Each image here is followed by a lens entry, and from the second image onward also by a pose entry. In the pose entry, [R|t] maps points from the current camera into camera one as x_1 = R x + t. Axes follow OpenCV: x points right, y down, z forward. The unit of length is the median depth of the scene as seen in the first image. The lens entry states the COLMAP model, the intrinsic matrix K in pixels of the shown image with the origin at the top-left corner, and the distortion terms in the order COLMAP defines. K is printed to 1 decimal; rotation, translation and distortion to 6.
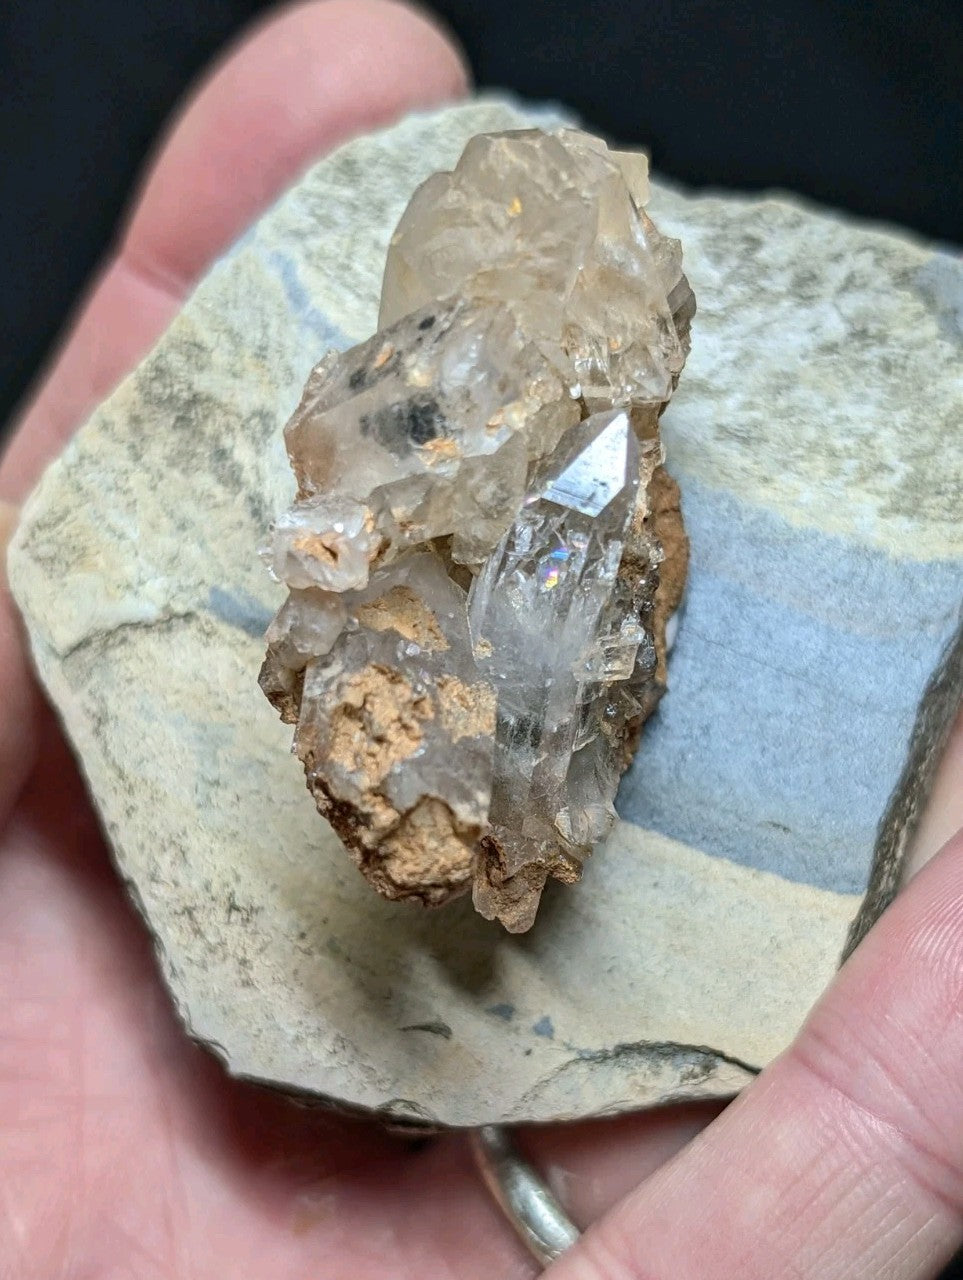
lens RADIAL K [[2460.3, 0, 453.2], [0, 2460.3, 746.0], [0, 0, 1]] dist [0.181613, -0.223396]
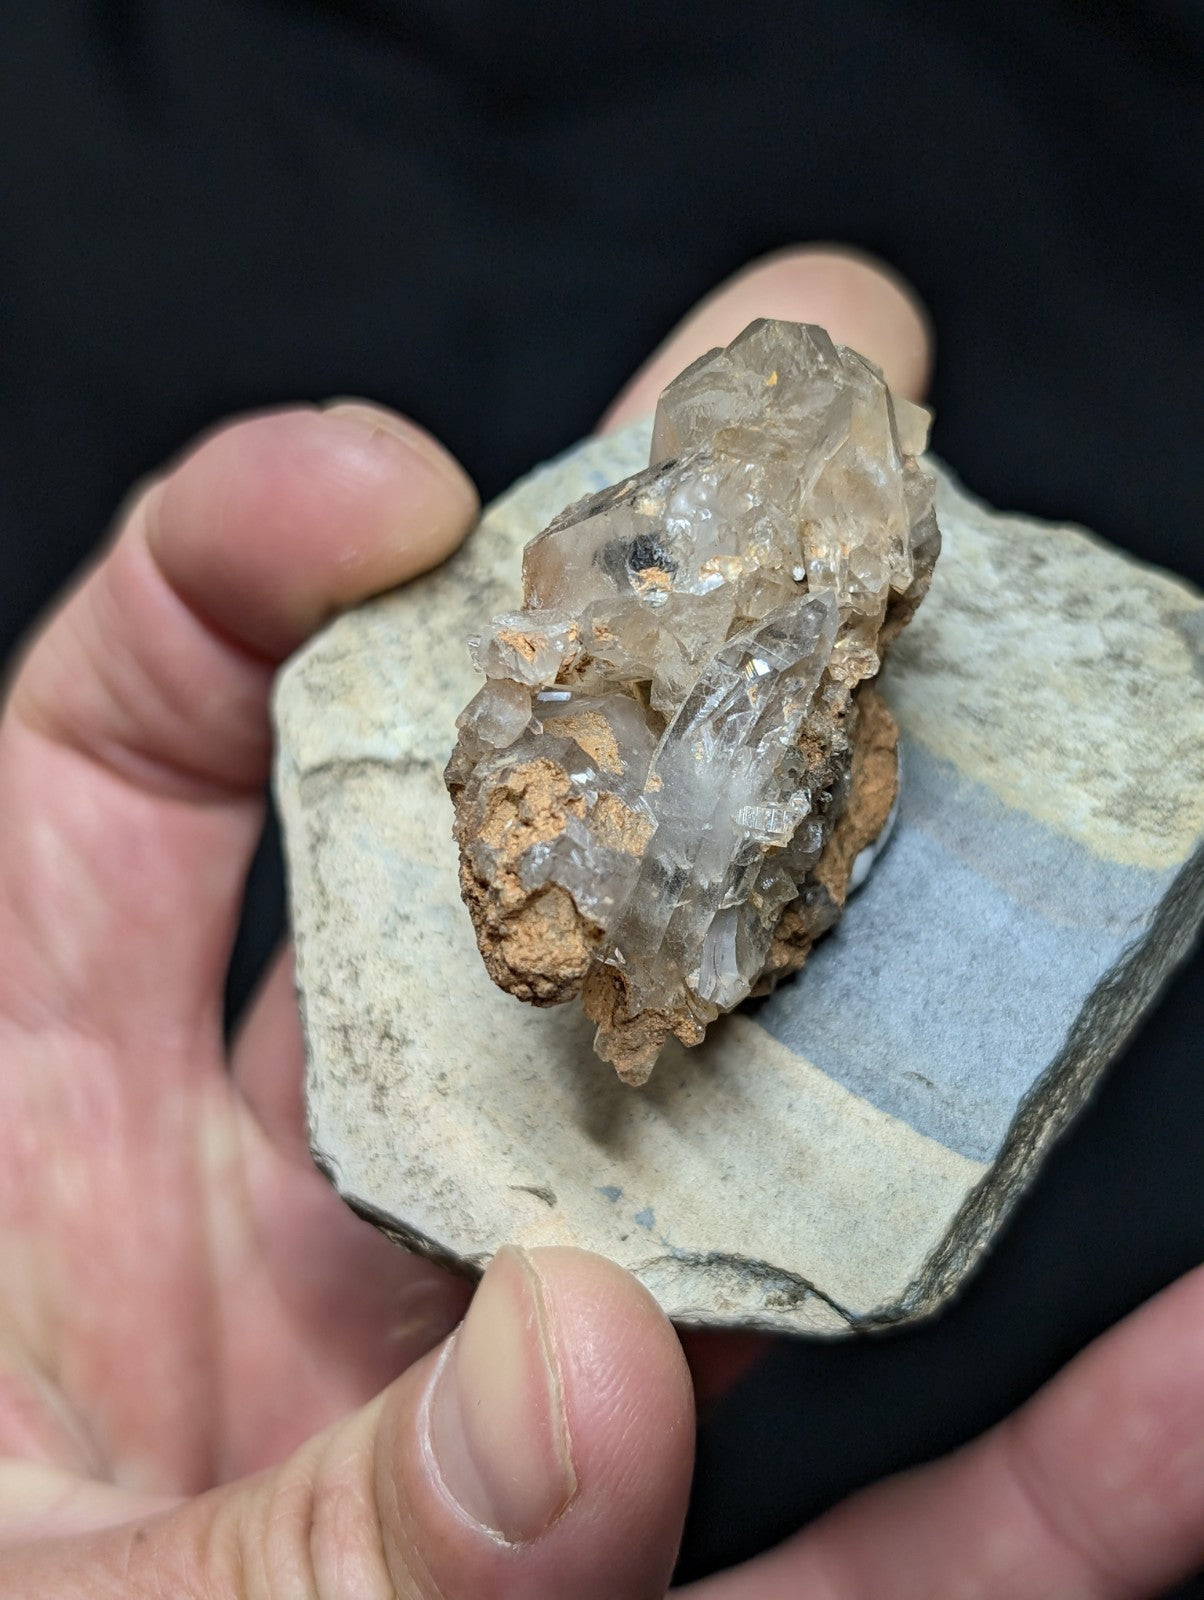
lens RADIAL K [[2452.7, 0, 632.2], [0, 2452.7, 797.7], [0, 0, 1]] dist [0.225000, -0.045011]
pose [[0.963788, 0.229083, -0.136506, 0.125954], [-0.253584, 0.945698, -0.203350, 0.154560], [0.082509, 0.230602, 0.969544, -0.006133]]
